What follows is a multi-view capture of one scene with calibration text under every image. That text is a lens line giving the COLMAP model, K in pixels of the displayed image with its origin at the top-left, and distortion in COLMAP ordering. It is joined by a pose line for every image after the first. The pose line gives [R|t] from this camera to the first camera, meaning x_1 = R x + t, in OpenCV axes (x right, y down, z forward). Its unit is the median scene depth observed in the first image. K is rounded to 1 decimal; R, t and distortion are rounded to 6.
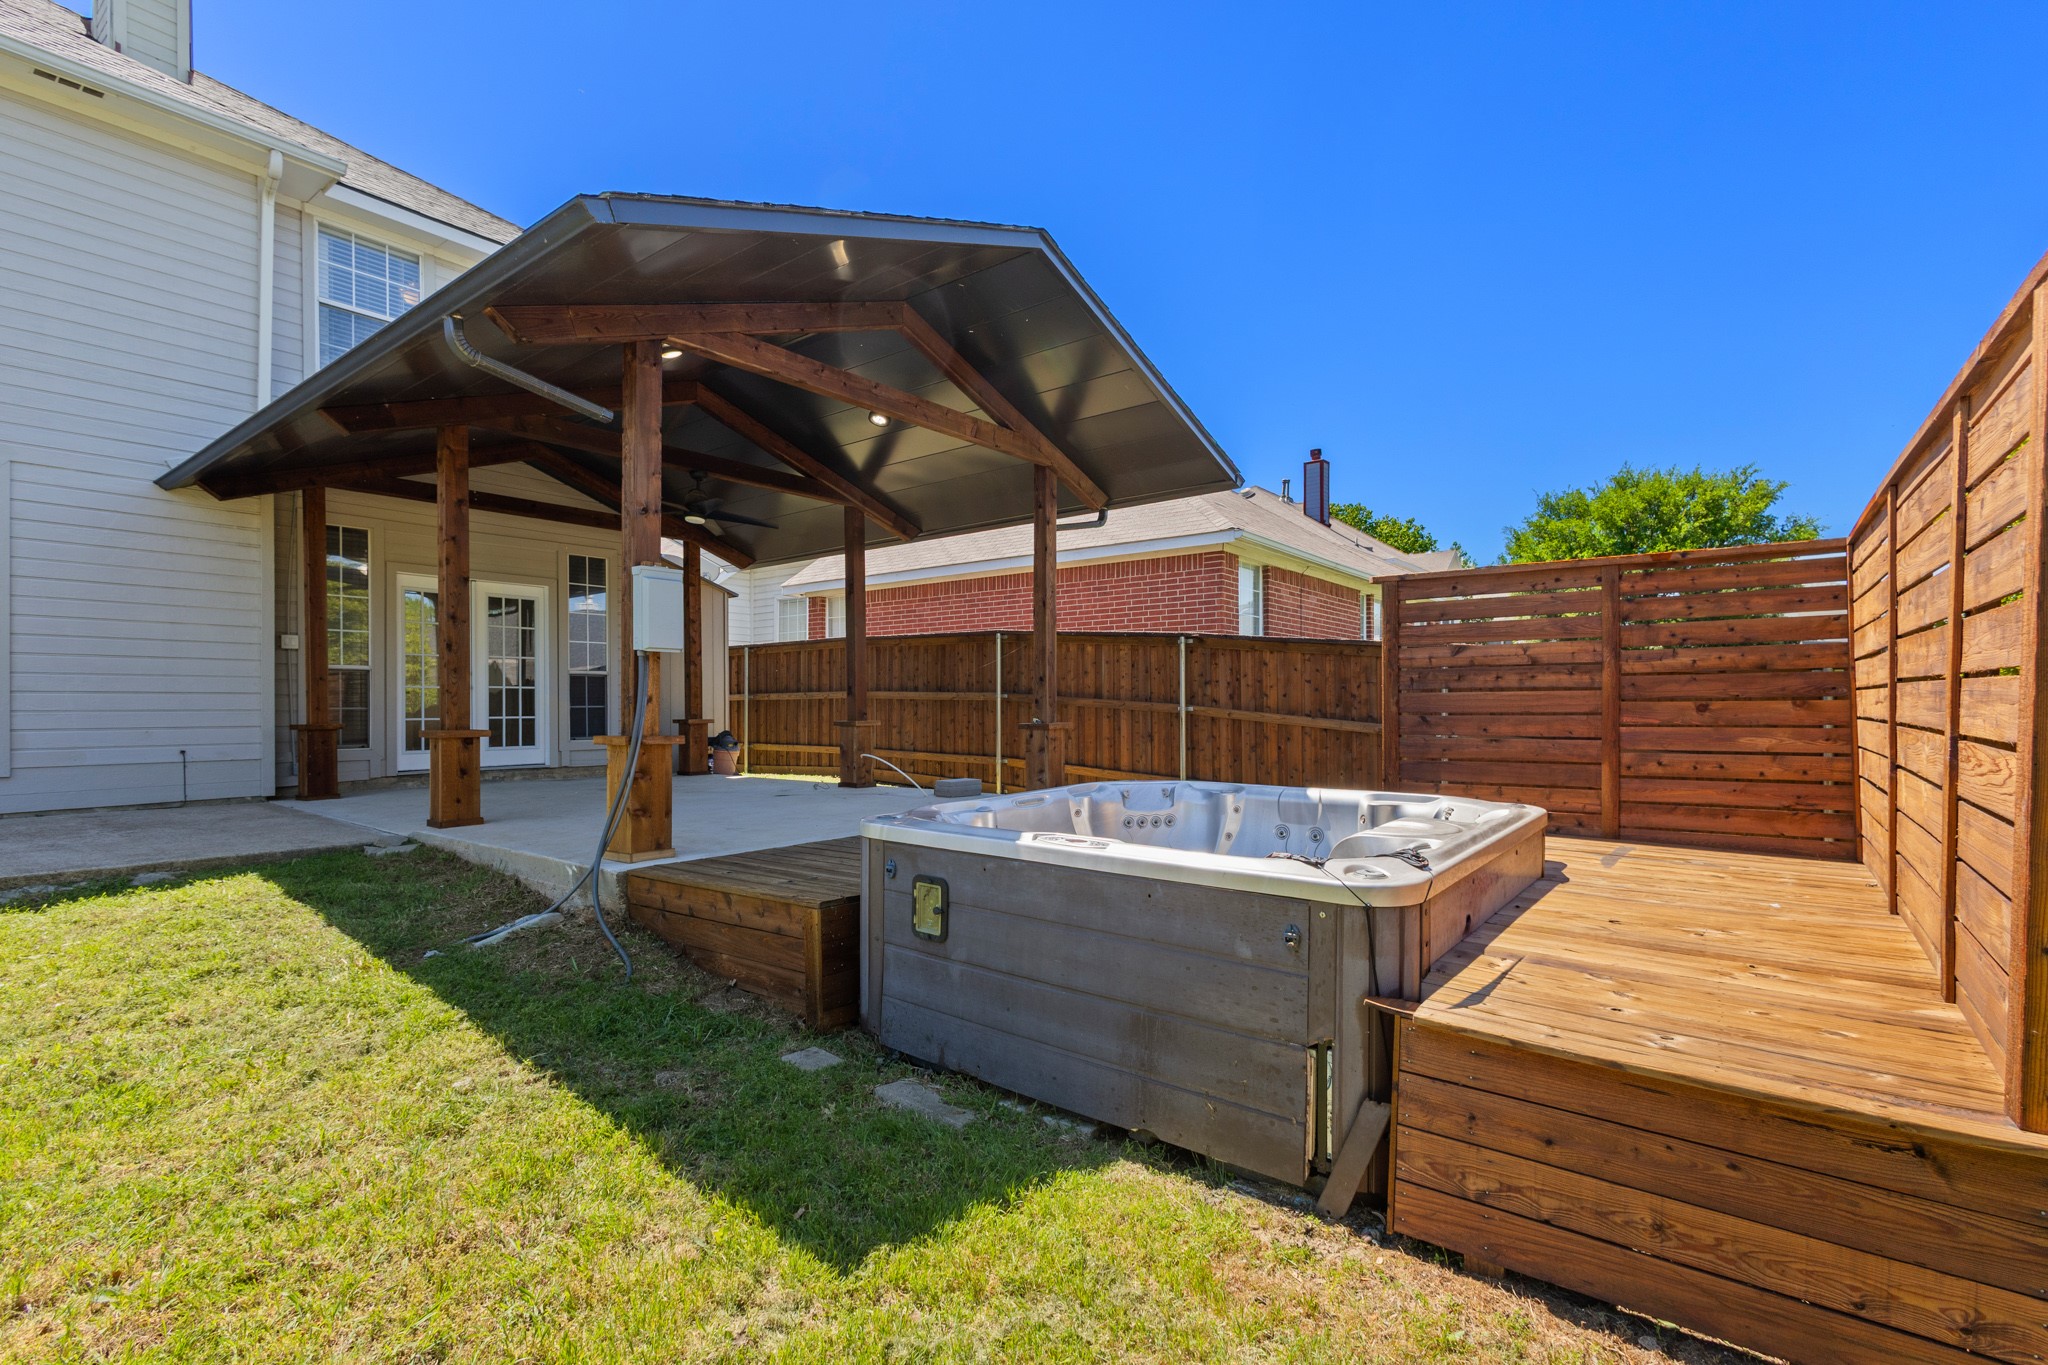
lens RADIAL K [[942.6, 0, 1006.1], [0, 942.6, 697.4], [0, 0, 1]] dist [0.005713, -0.000886]
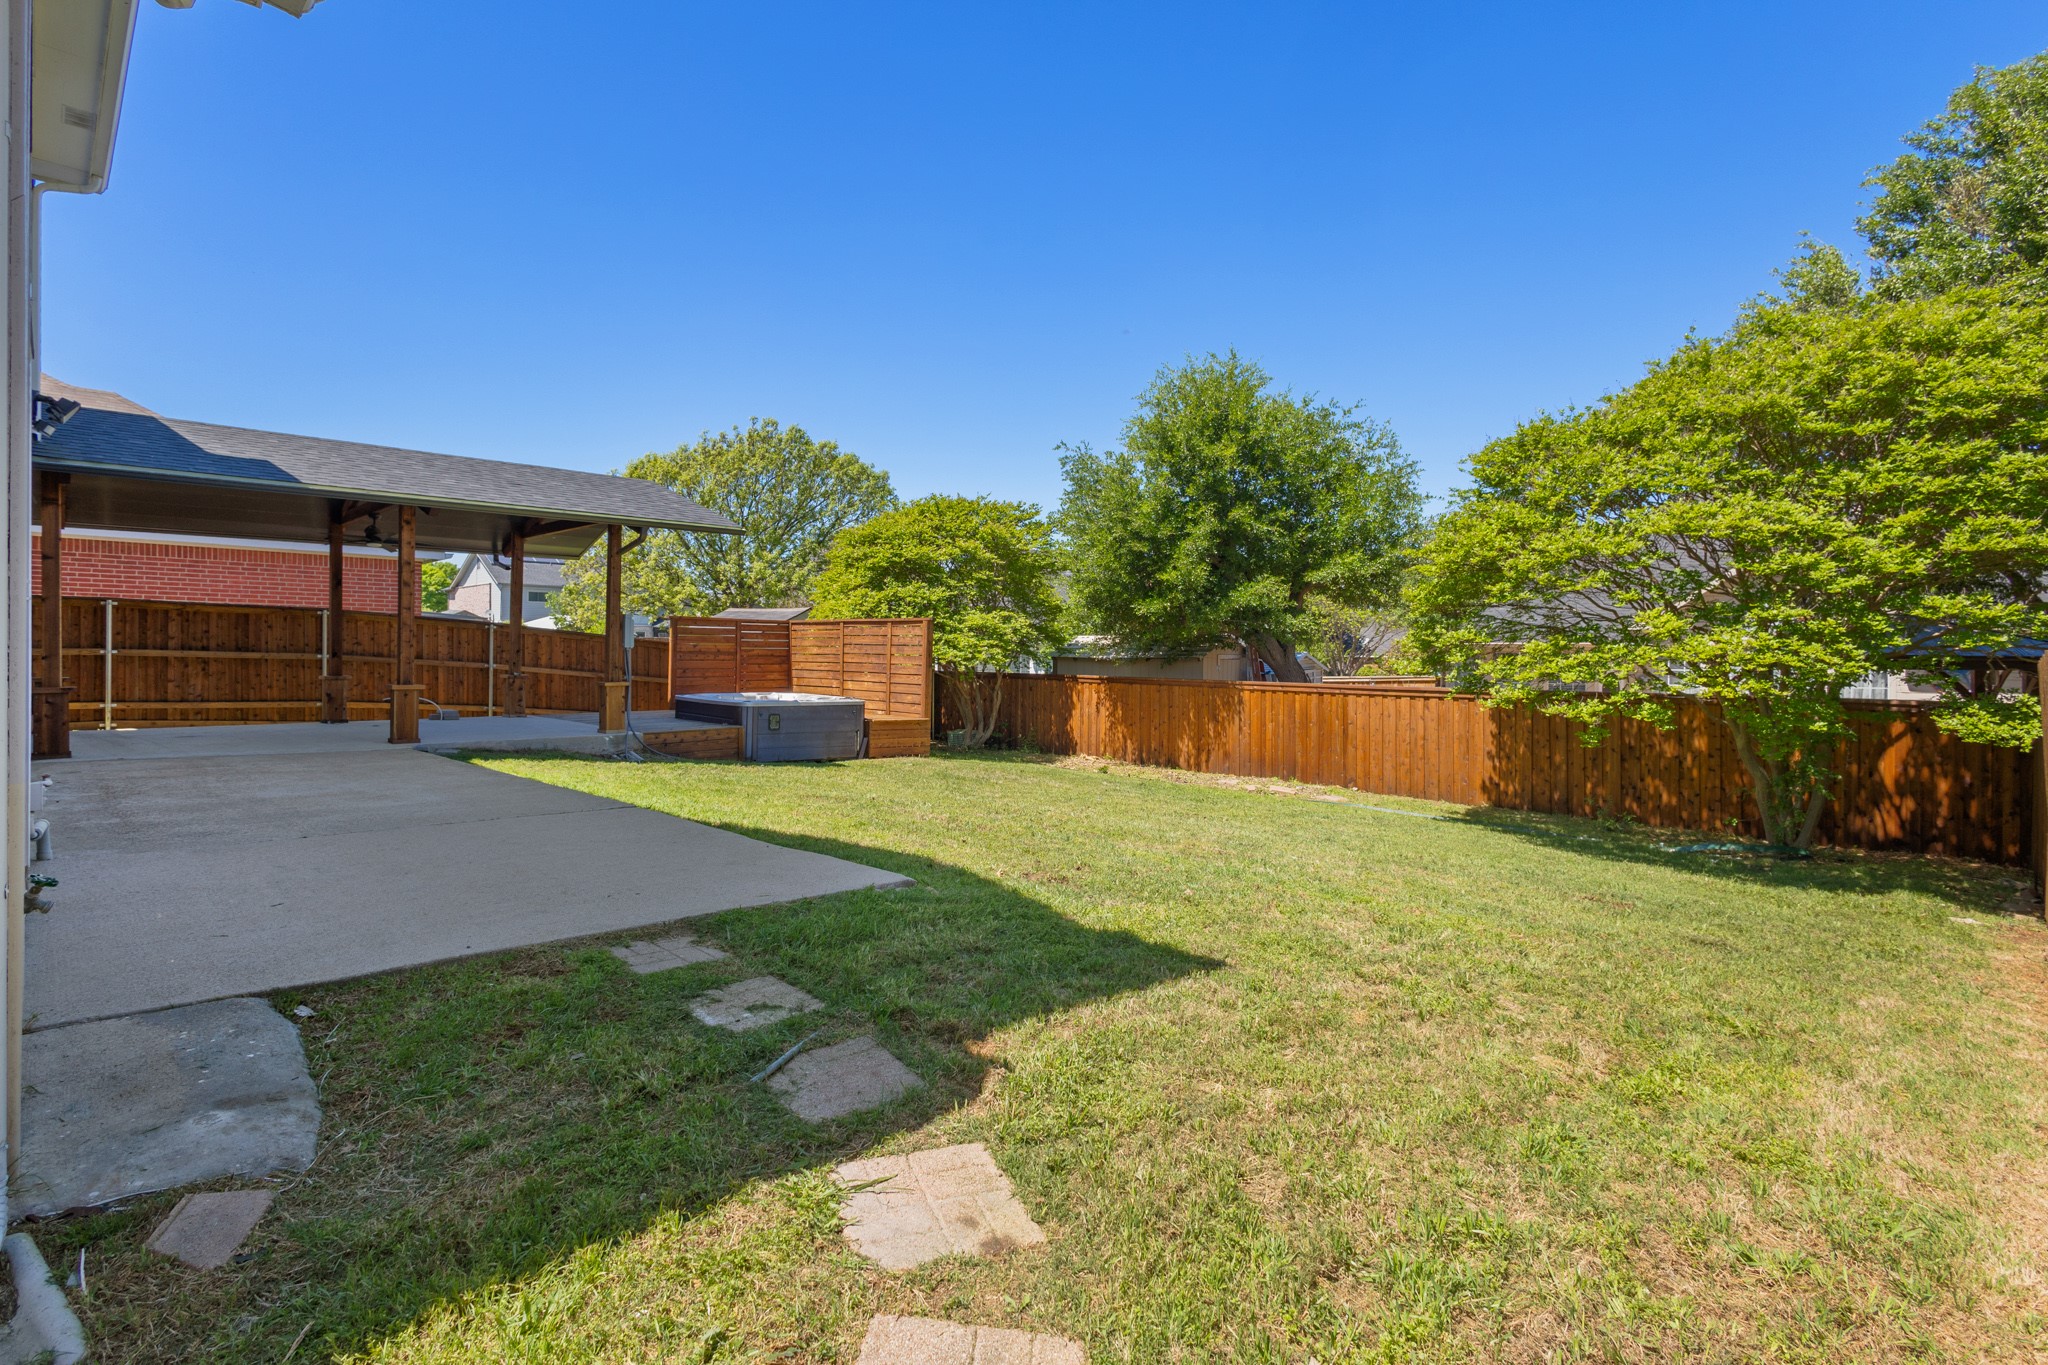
lens RADIAL K [[942.6, 0, 1011.2], [0, 942.6, 670.6], [0, 0, 1]] dist [0.005713, -0.000886]
pose [[0.094196, -0.008153, 0.995520, -1.551715], [-0.018168, 0.999786, 0.009907, -0.015159], [-0.995388, -0.019020, 0.094028, -0.123041]]
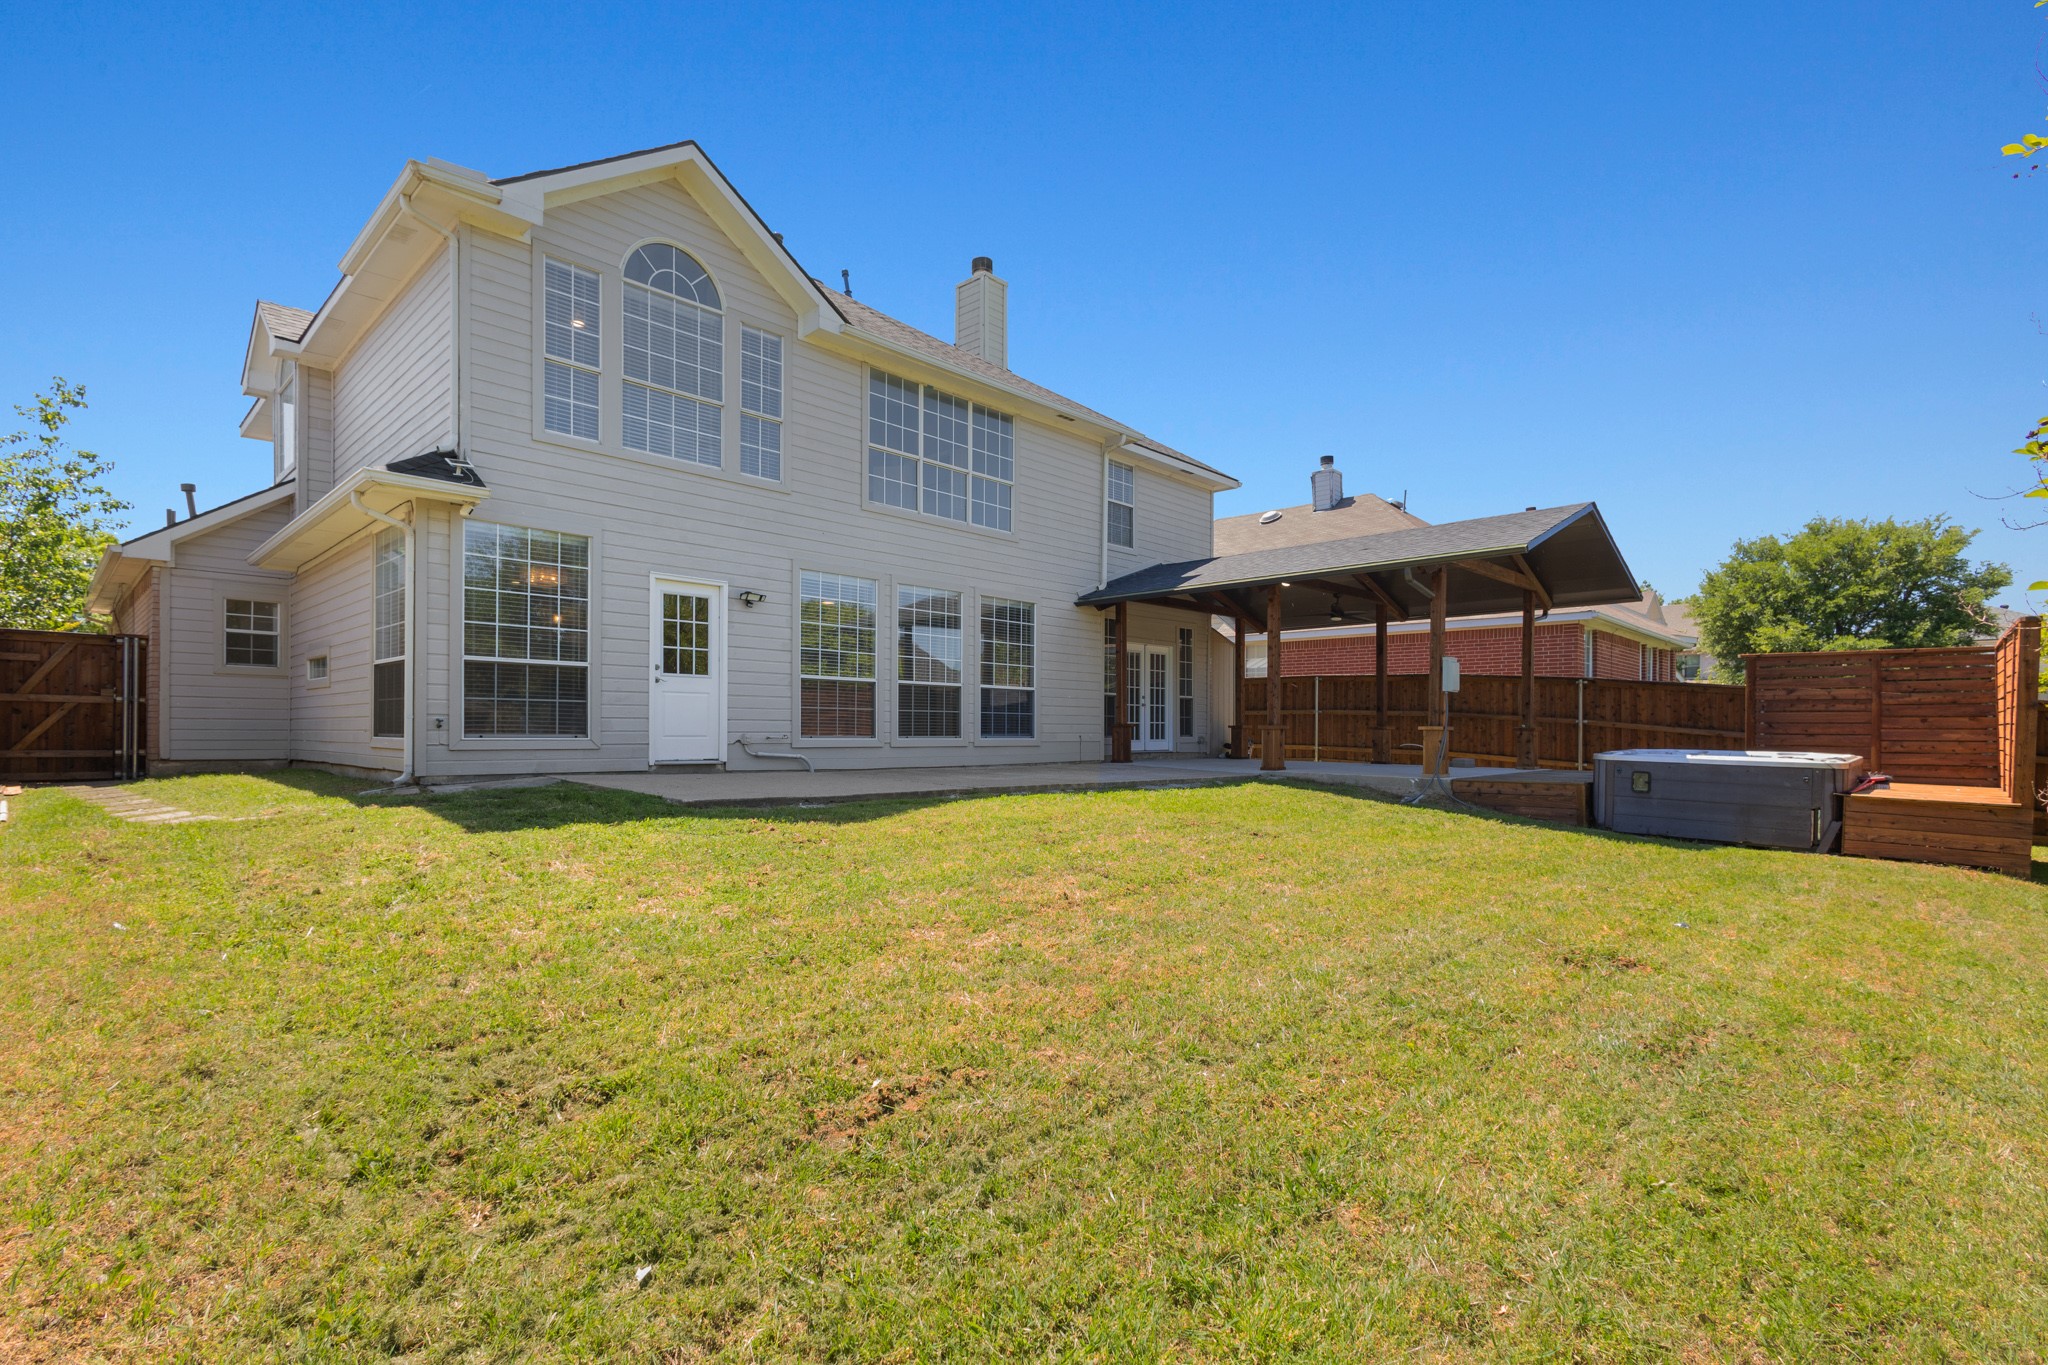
lens RADIAL K [[942.6, 0, 1004.9], [0, 942.6, 713.6], [0, 0, 1]] dist [0.005713, -0.000886]
pose [[0.993642, 0.010605, -0.112090, -0.710822], [-0.011152, 0.999929, -0.004253, 0.017735], [0.112036, 0.005476, 0.993689, -0.890040]]
